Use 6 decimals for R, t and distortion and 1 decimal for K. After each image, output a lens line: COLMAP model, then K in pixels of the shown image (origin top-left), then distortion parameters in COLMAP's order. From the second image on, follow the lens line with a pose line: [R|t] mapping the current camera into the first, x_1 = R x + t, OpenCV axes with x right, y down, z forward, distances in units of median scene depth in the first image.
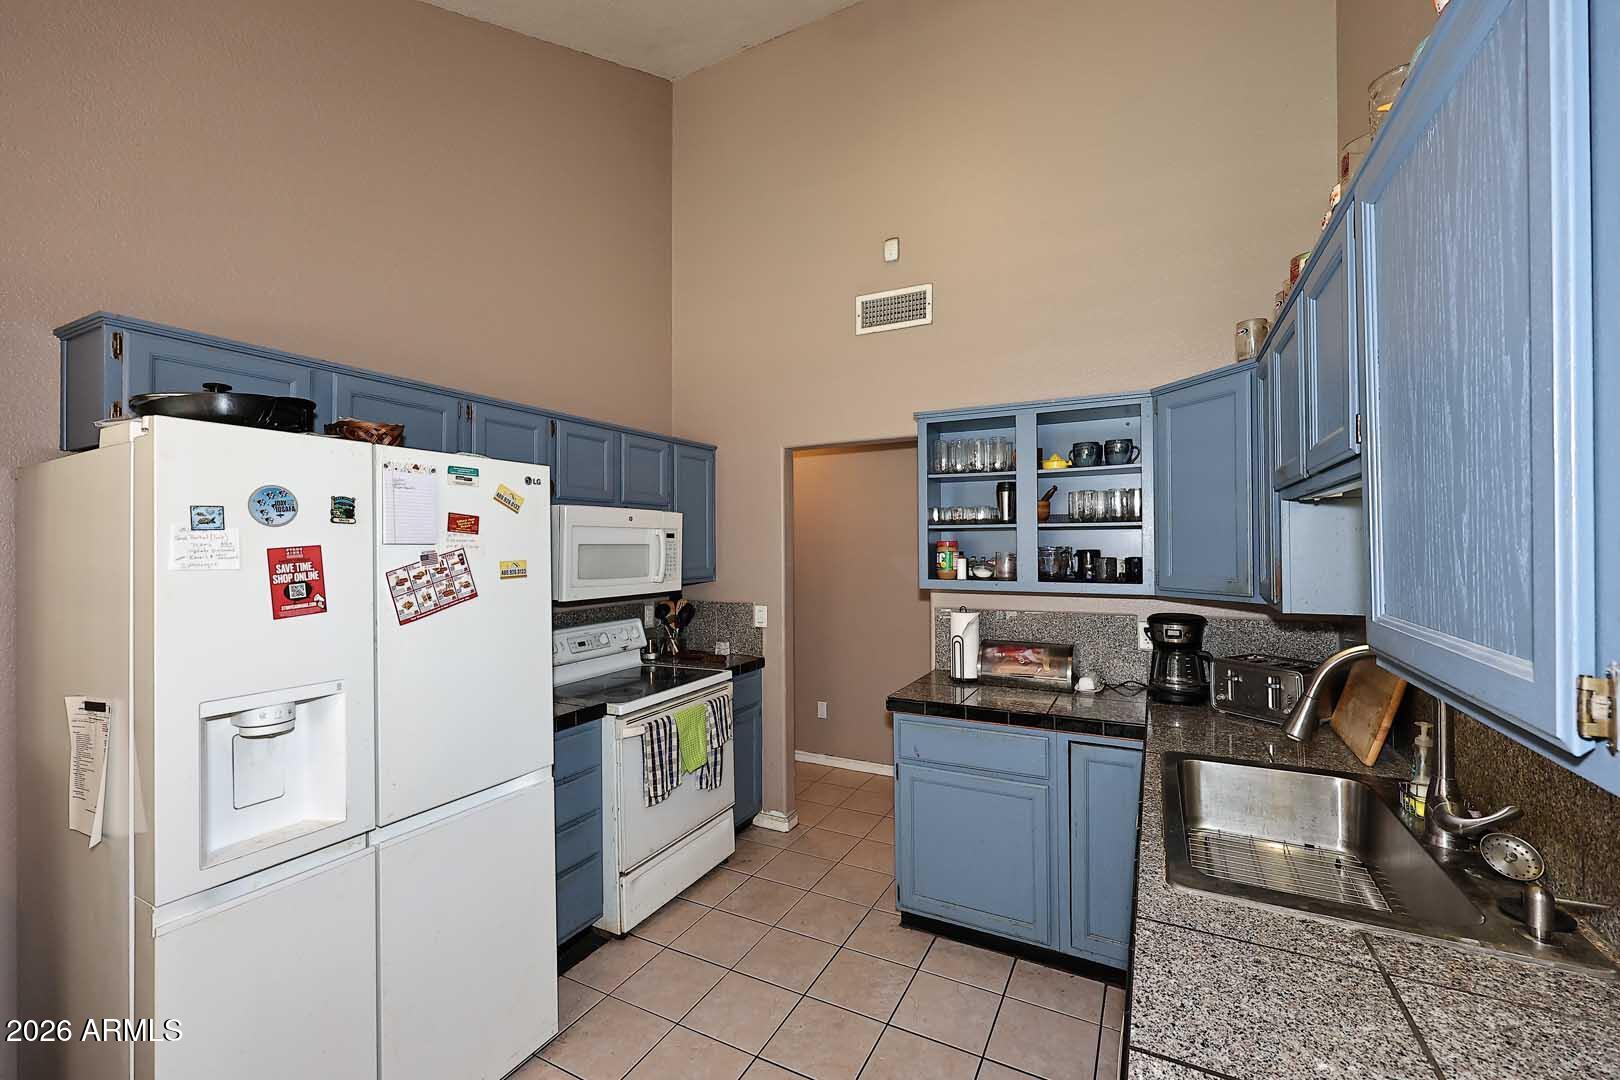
lens RADIAL K [[659.1, 0, 813.2], [0, 659.1, 537.9], [0, 0, 1]] dist [0.003532, 0.001426]
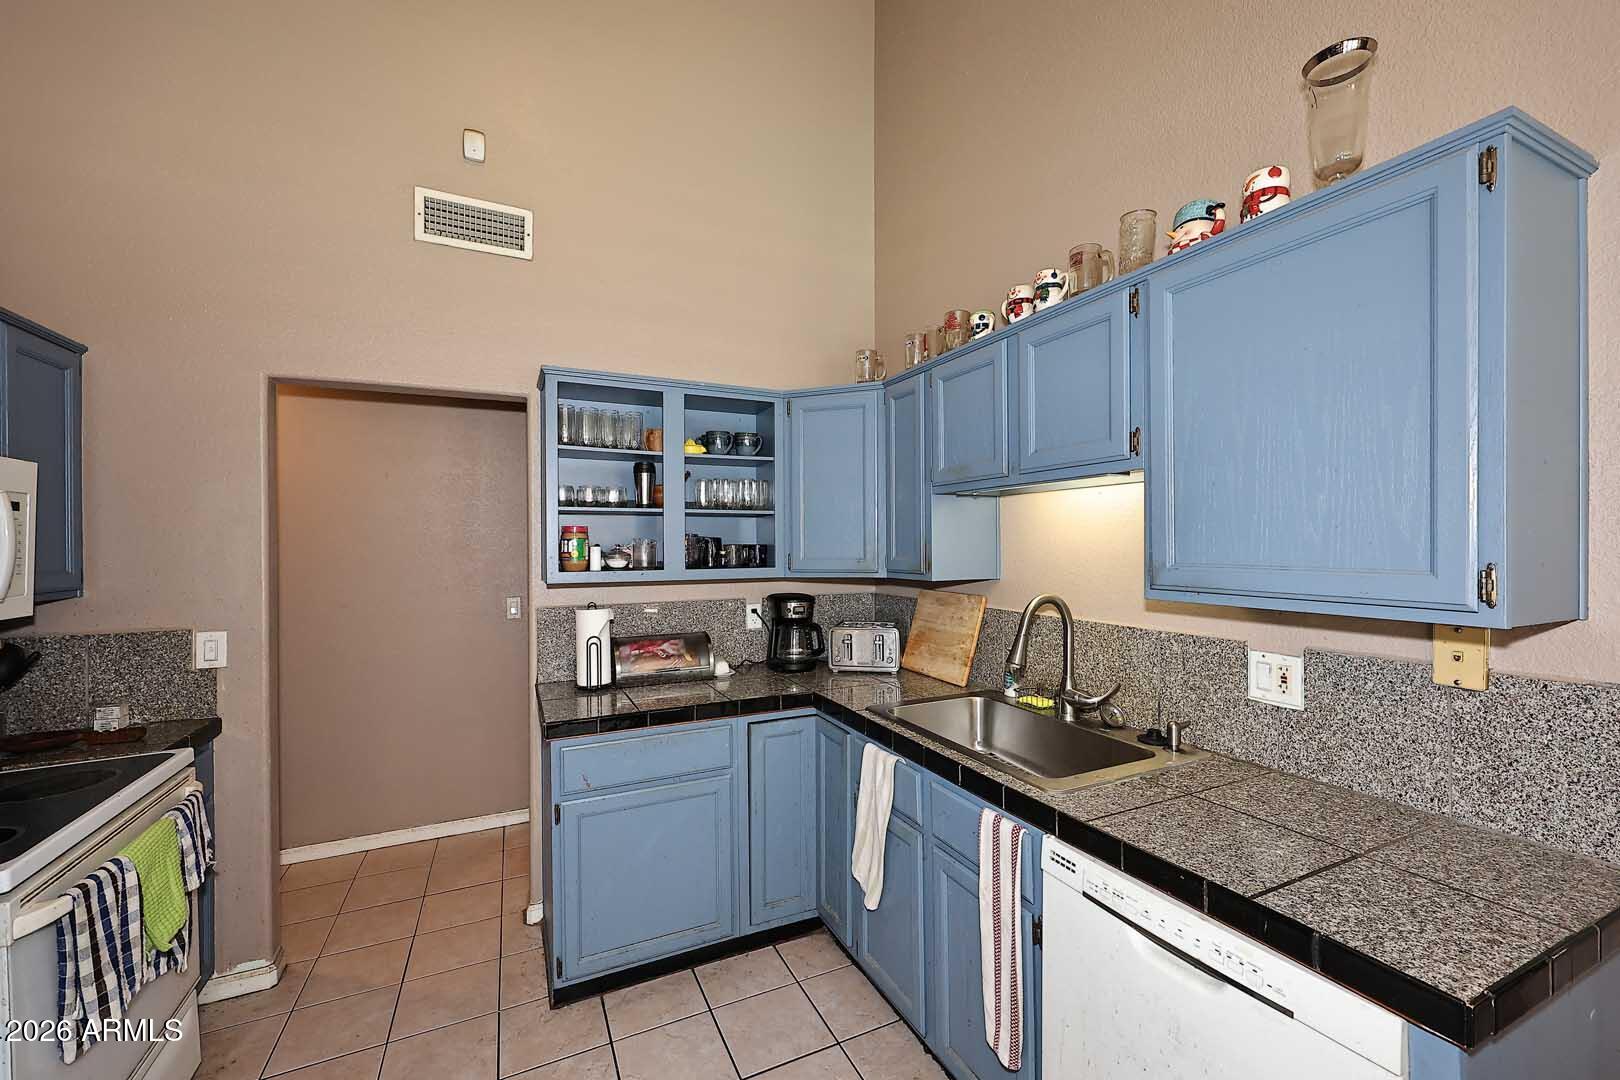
lens RADIAL K [[659.1, 0, 816.1], [0, 659.1, 542.0], [0, 0, 1]] dist [0.003532, 0.001426]
pose [[0.598959, 0.002483, 0.800775, -0.313722], [-0.004882, 0.999988, 0.000551, 0.024996], [-0.800764, -0.004239, 0.598964, 0.272100]]
